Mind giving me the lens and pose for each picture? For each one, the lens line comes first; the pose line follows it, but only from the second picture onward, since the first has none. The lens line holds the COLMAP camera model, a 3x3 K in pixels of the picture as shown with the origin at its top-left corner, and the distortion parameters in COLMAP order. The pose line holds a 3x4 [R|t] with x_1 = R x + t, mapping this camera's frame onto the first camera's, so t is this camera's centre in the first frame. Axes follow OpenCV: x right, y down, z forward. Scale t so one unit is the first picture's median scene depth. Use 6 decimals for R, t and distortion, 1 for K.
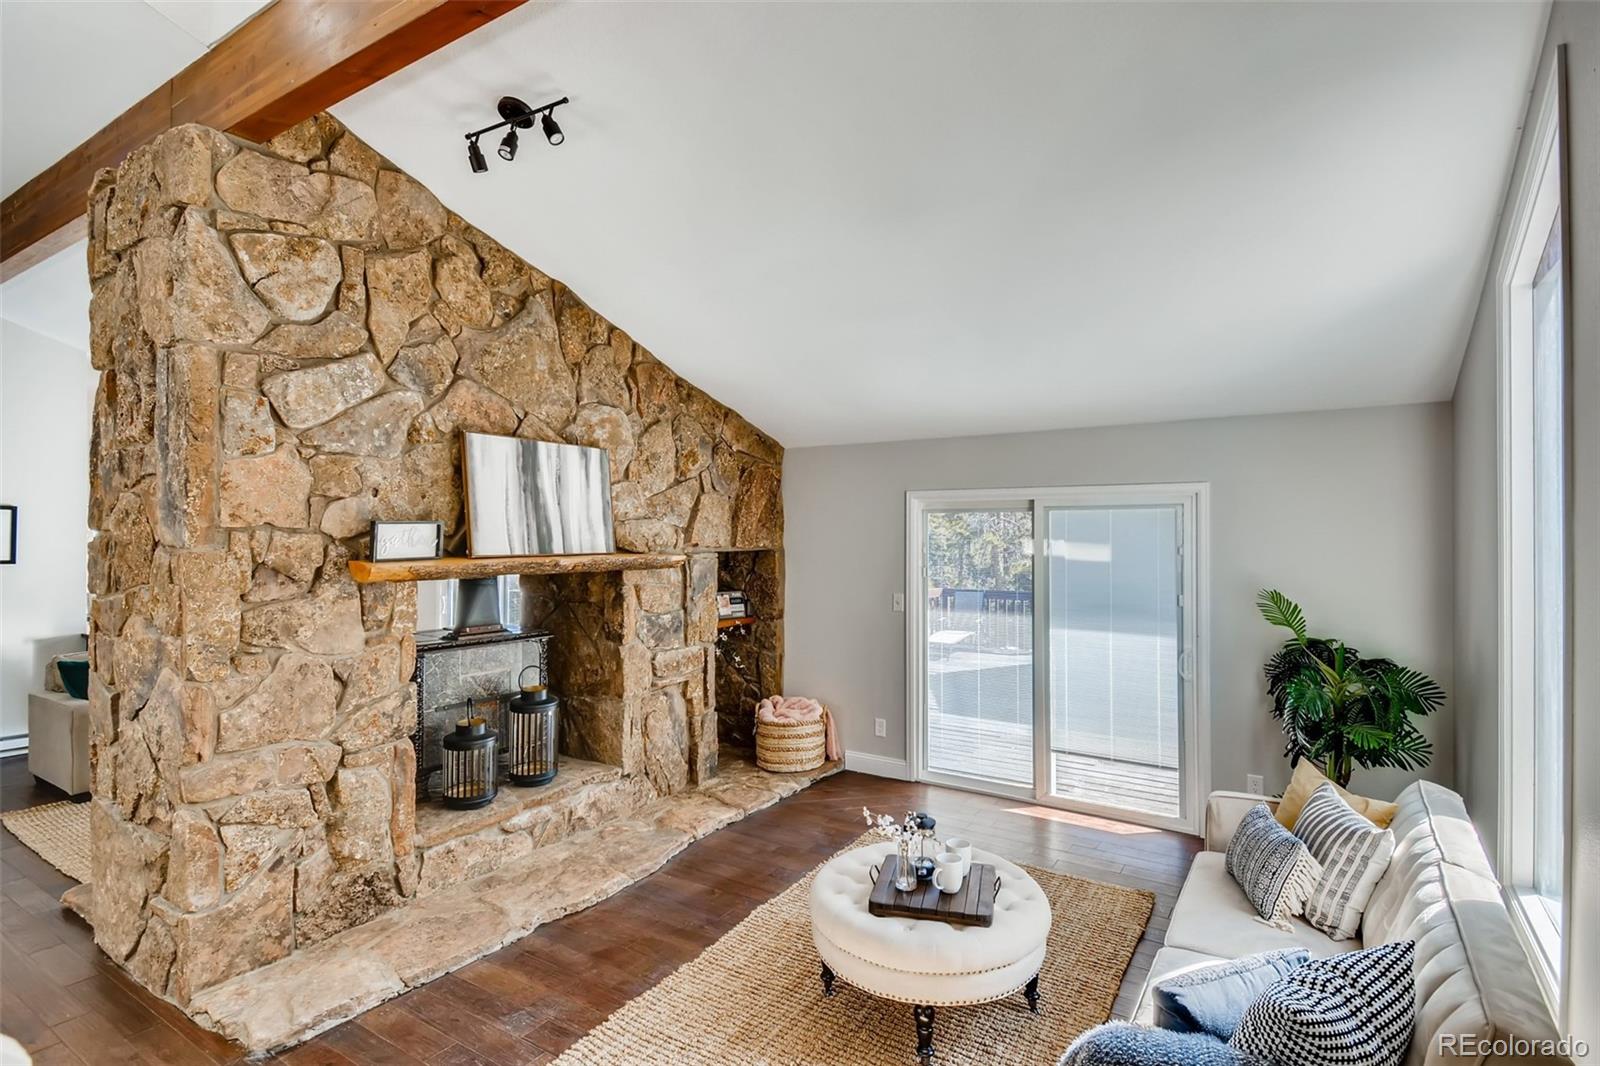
lens RADIAL K [[800.0, 0, 805.4], [0, 800.0, 527.5], [0, 0, 1]] dist [0.038390, -0.000126]
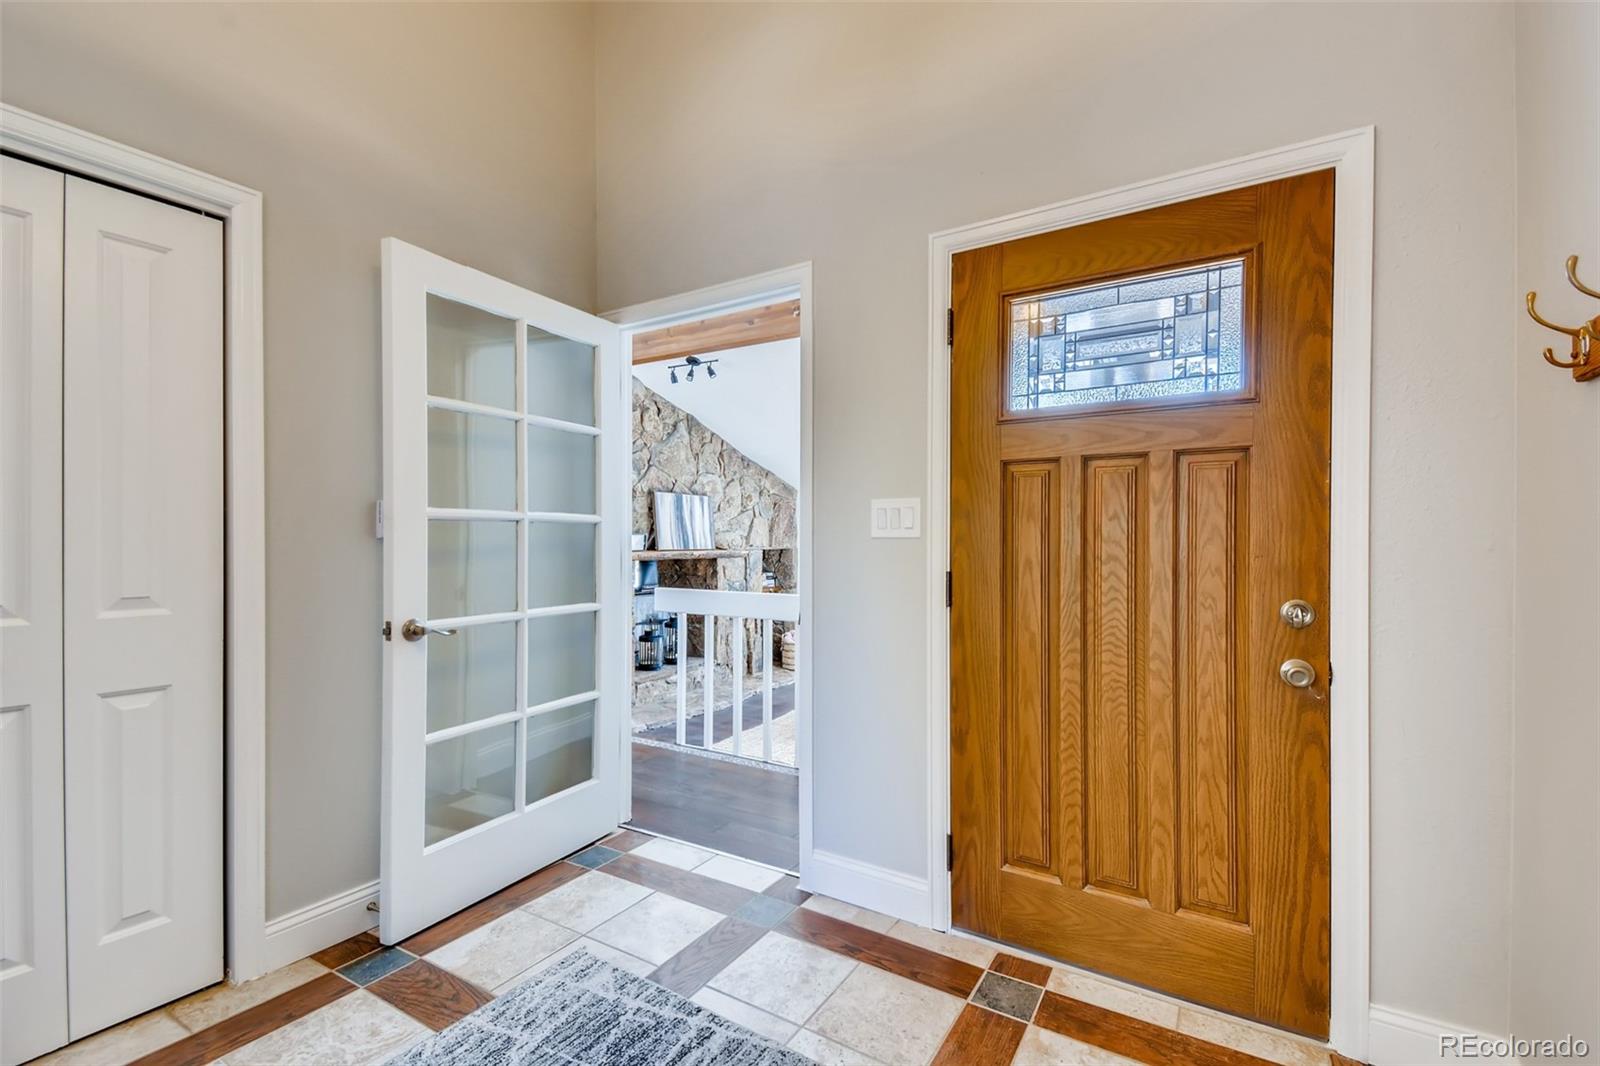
lens RADIAL K [[713.8, 0, 800.0], [0, 713.8, 533.0], [0, 0, 1]] dist [0.019756, -0.000404]
pose [[0.999979, 0.004144, 0.004904, -0.036406], [-0.004145, 0.999991, 0.000104, -0.008827], [-0.004903, -0.000125, 0.999988, -0.726054]]
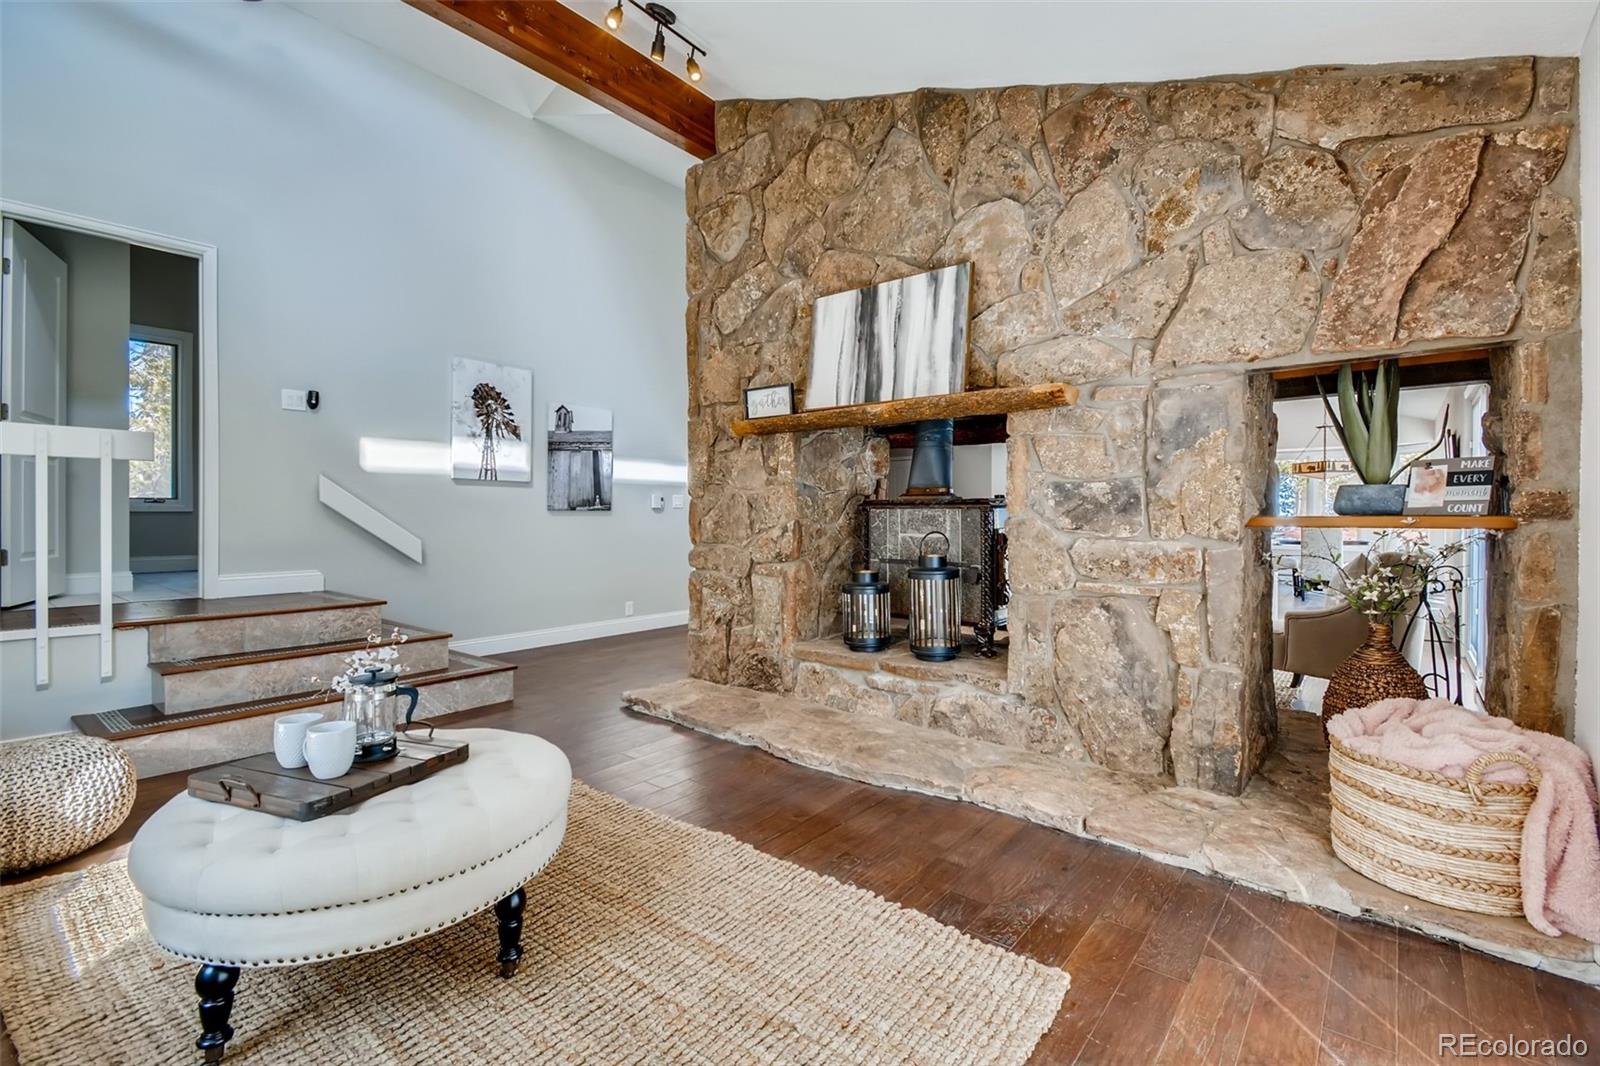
lens RADIAL K [[686.3, 0, 800.7], [0, 686.3, 514.7], [0, 0, 1]] dist [0.036345, -0.000281]
pose [[-0.098398, 0.007617, -0.995118, 0.424751], [0.004121, 0.999965, 0.007246, 0.138057], [0.995139, -0.003388, -0.098425, 0.870761]]
